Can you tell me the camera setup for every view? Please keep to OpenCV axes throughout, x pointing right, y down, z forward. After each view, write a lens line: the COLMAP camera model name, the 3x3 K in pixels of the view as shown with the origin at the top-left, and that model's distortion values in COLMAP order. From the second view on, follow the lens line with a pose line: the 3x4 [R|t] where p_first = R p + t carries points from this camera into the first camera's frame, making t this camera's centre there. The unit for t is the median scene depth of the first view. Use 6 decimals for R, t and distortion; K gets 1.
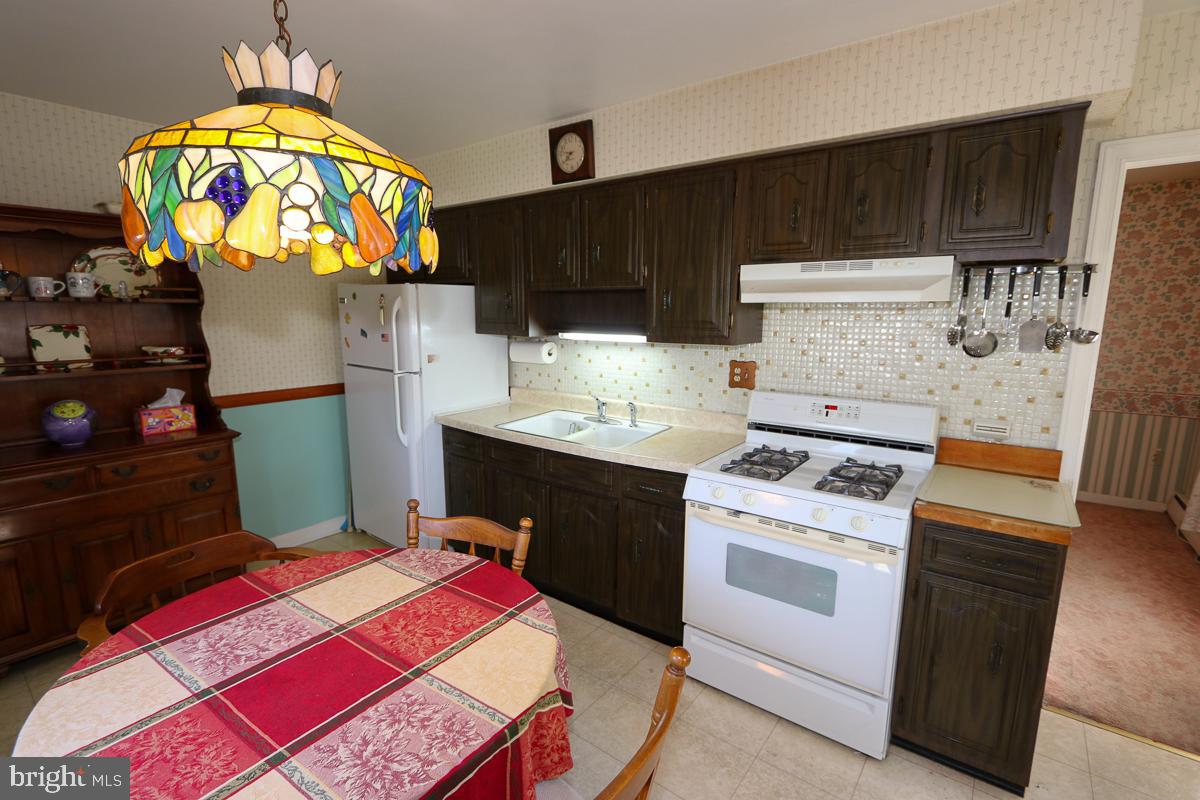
lens RADIAL K [[552.3, 0, 600.0], [0, 552.3, 400.0], [0, 0, 1]] dist [-0.011380, 0.000242]
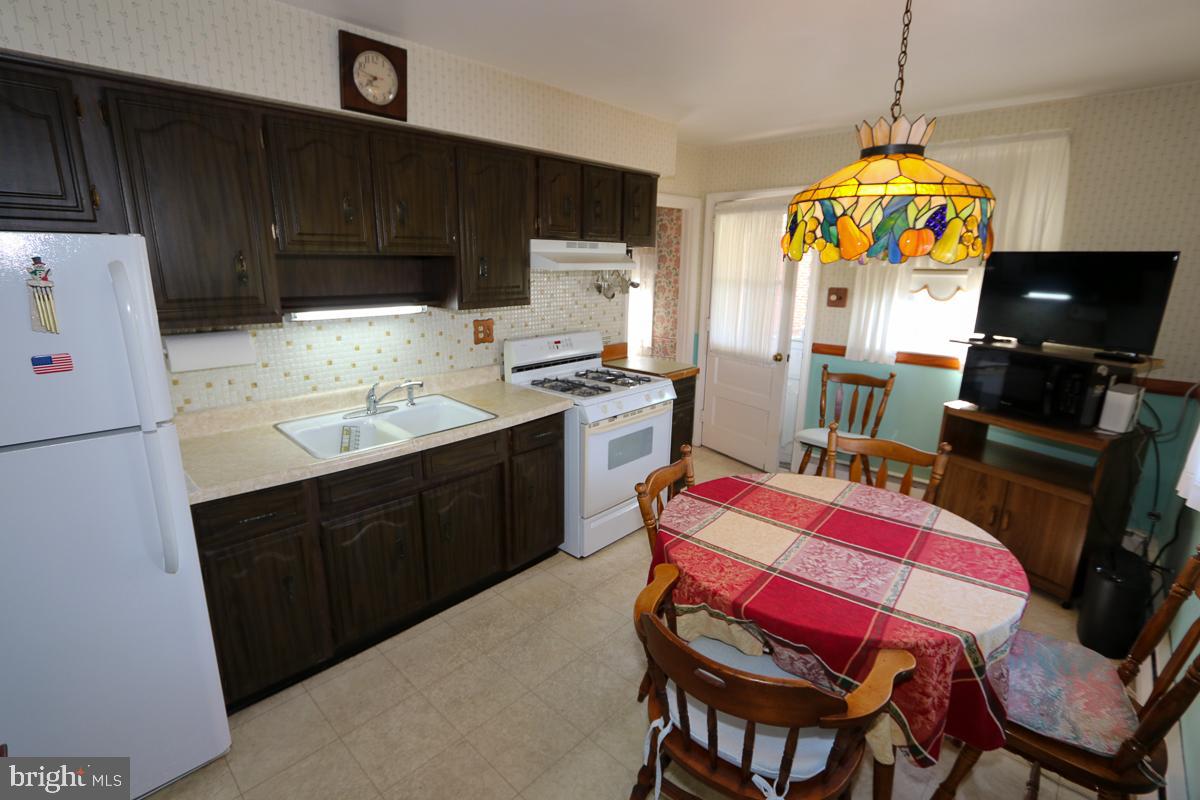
lens RADIAL K [[548.0, 0, 580.9], [0, 548.0, 397.4], [0, 0, 1]] dist [-0.019759, 0.000666]
pose [[0.123594, -0.239927, 0.962891, -0.908596], [0.157341, 0.962794, 0.219707, -0.141280], [-0.979780, 0.124348, 0.156746, 0.680148]]
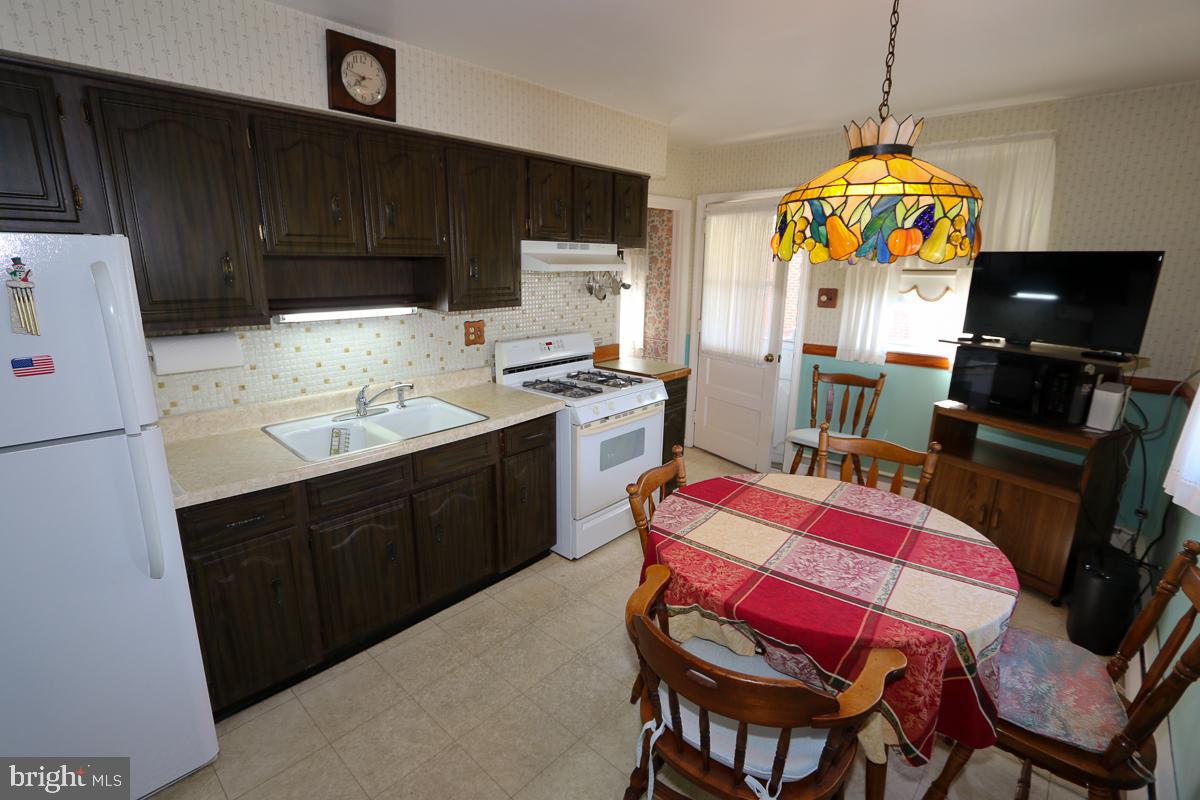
lens RADIAL K [[548.0, 0, 580.9], [0, 548.0, 397.4], [0, 0, 1]] dist [-0.019759, 0.000666]
pose [[0.110166, -0.237102, 0.965218, -0.905821], [0.159237, 0.962795, 0.218332, -0.138744], [-0.981074, 0.129646, 0.143823, 0.677864]]
